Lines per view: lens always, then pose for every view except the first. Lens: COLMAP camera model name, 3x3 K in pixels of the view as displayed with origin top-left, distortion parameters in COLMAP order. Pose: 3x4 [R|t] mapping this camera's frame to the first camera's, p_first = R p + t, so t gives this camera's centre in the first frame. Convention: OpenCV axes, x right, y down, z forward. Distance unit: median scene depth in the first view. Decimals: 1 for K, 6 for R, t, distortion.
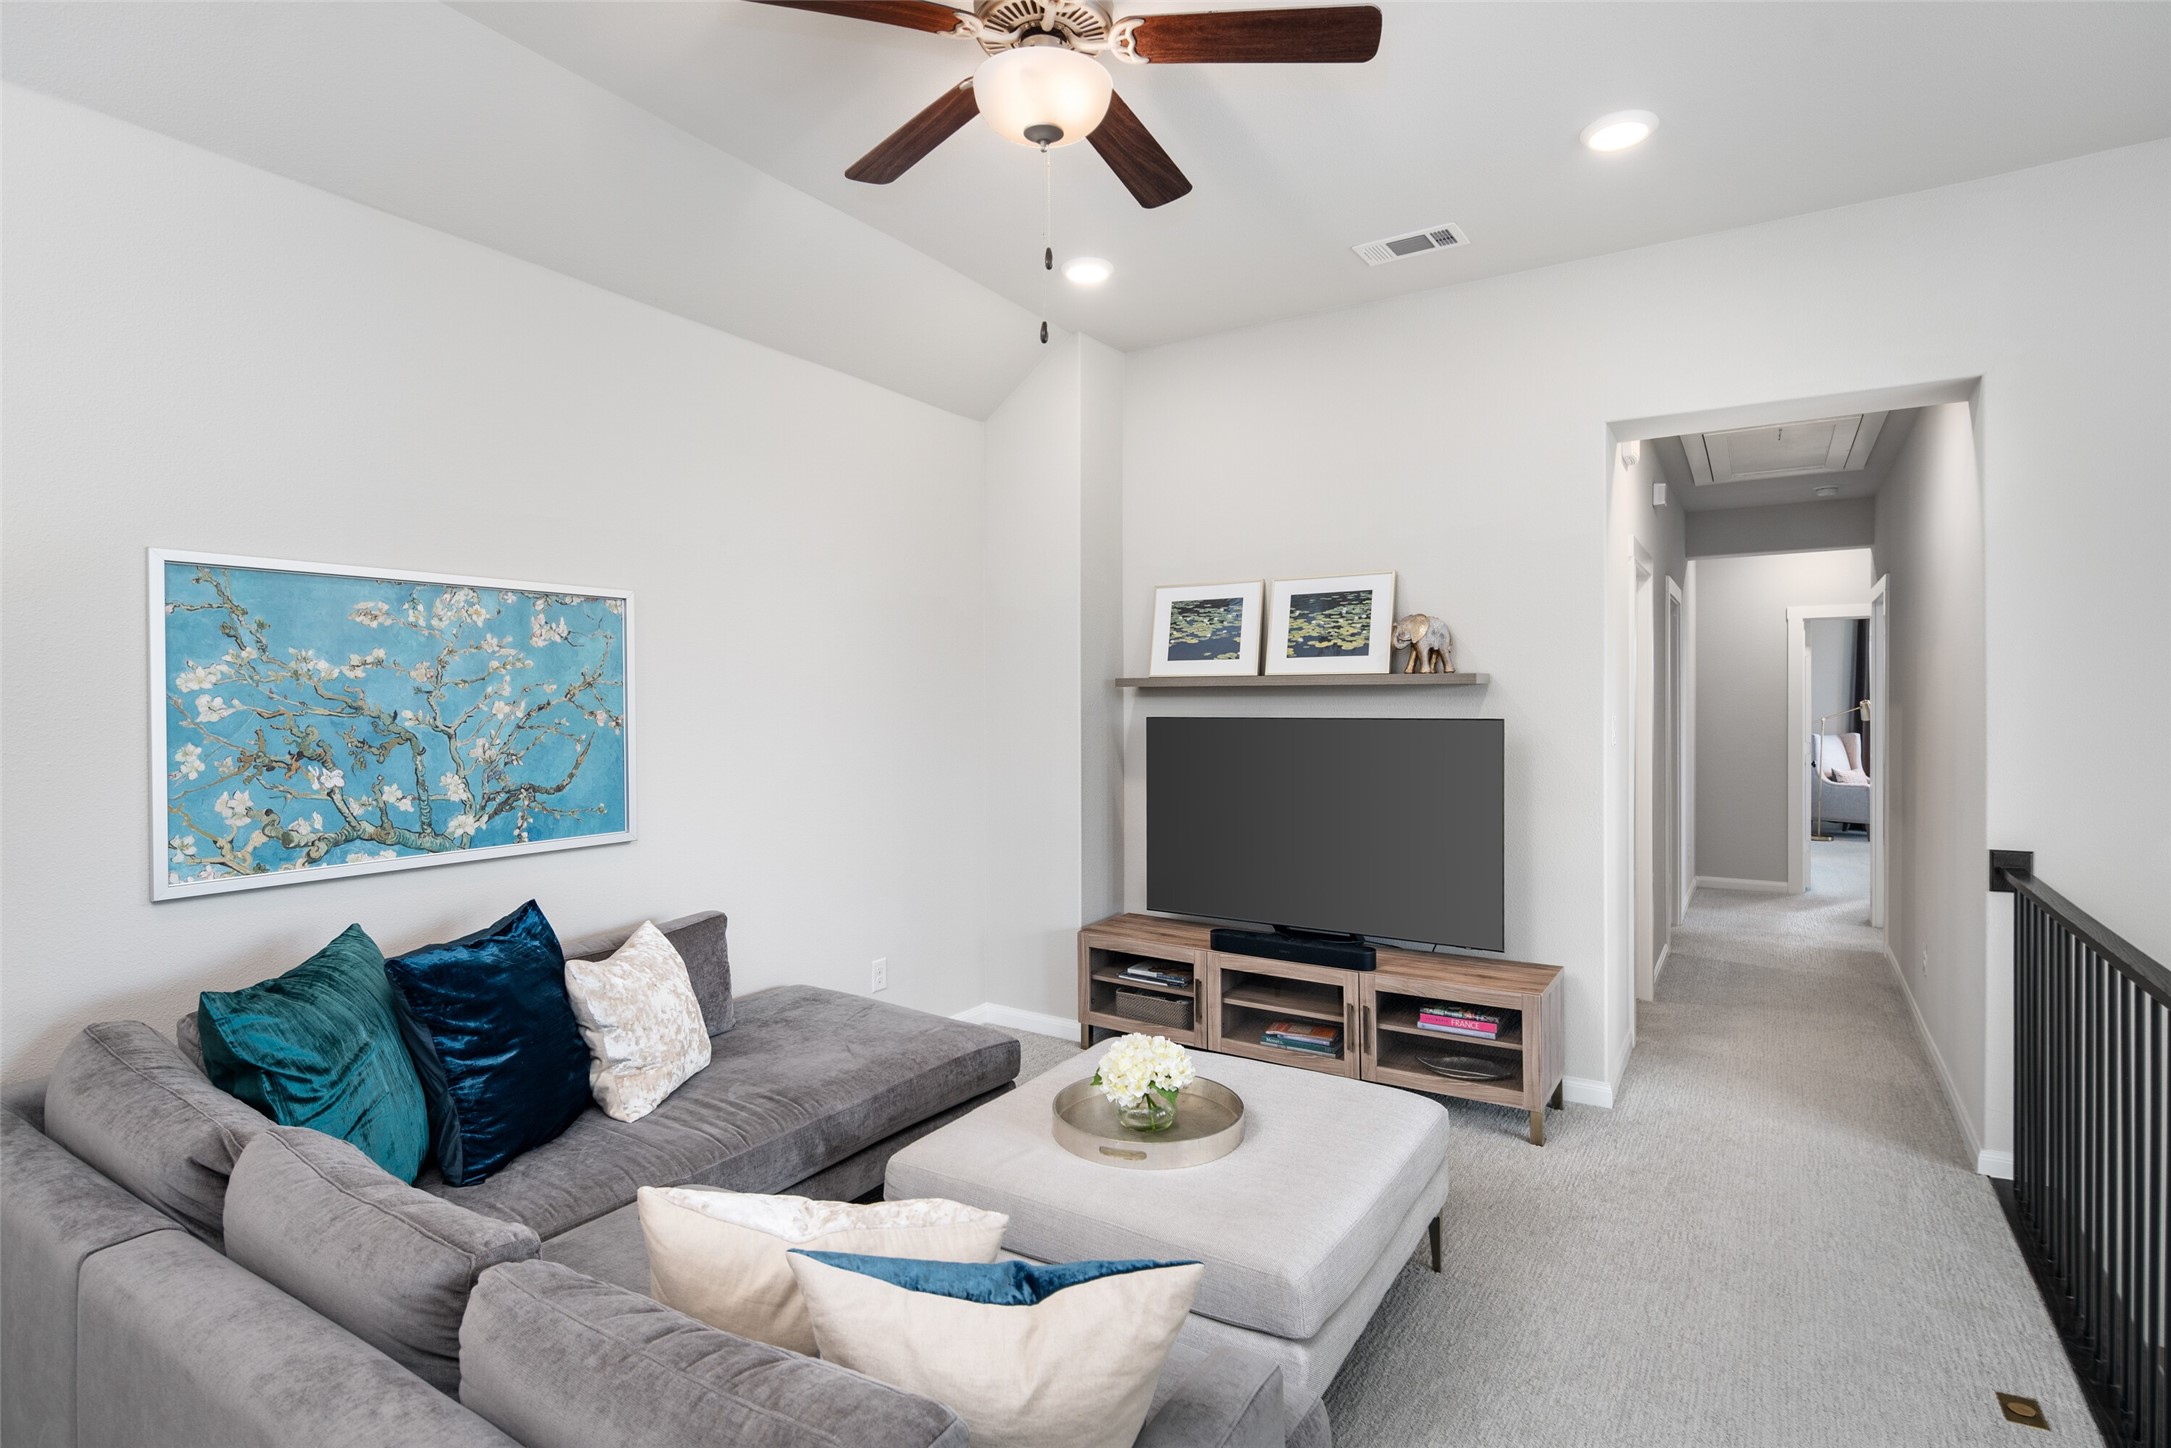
lens RADIAL K [[1054.2, 0, 1081.0], [0, 1054.2, 712.0], [0, 0, 1]] dist [0.002345, -0.004297]
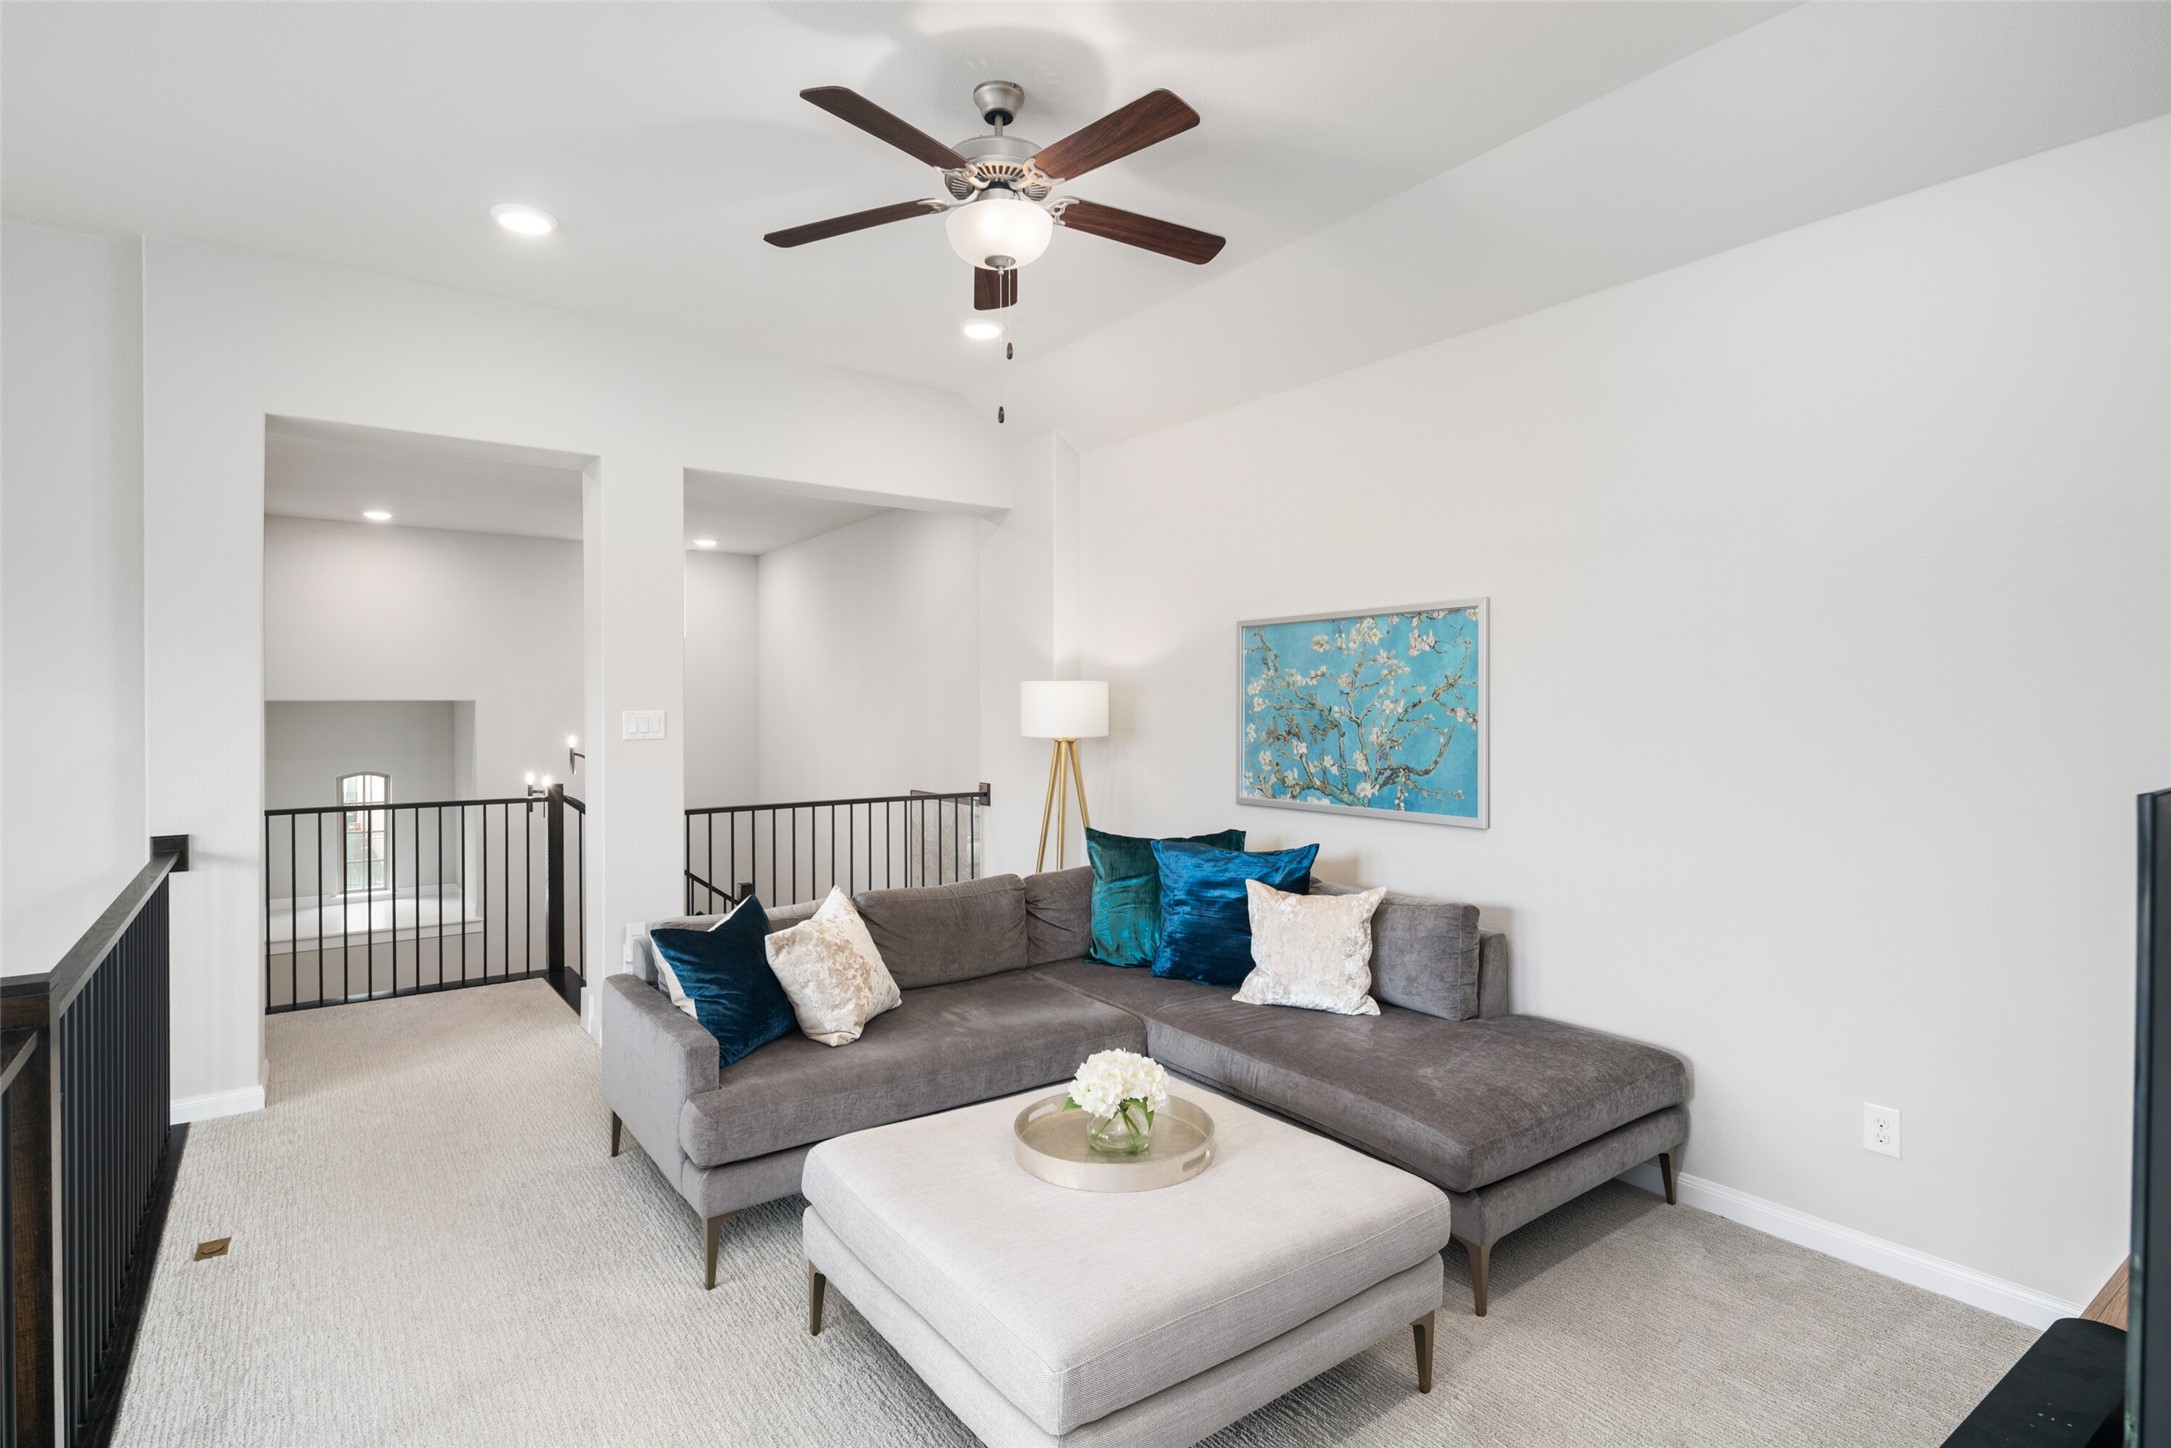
lens RADIAL K [[1054.2, 0, 1076.4], [0, 1054.2, 718.5], [0, 0, 1]] dist [0.002345, -0.004297]
pose [[-0.345361, 0.021013, -0.938235, 0.848156], [-0.003893, 0.999709, 0.023823, -0.017574], [0.938462, 0.011881, -0.345179, 1.132713]]
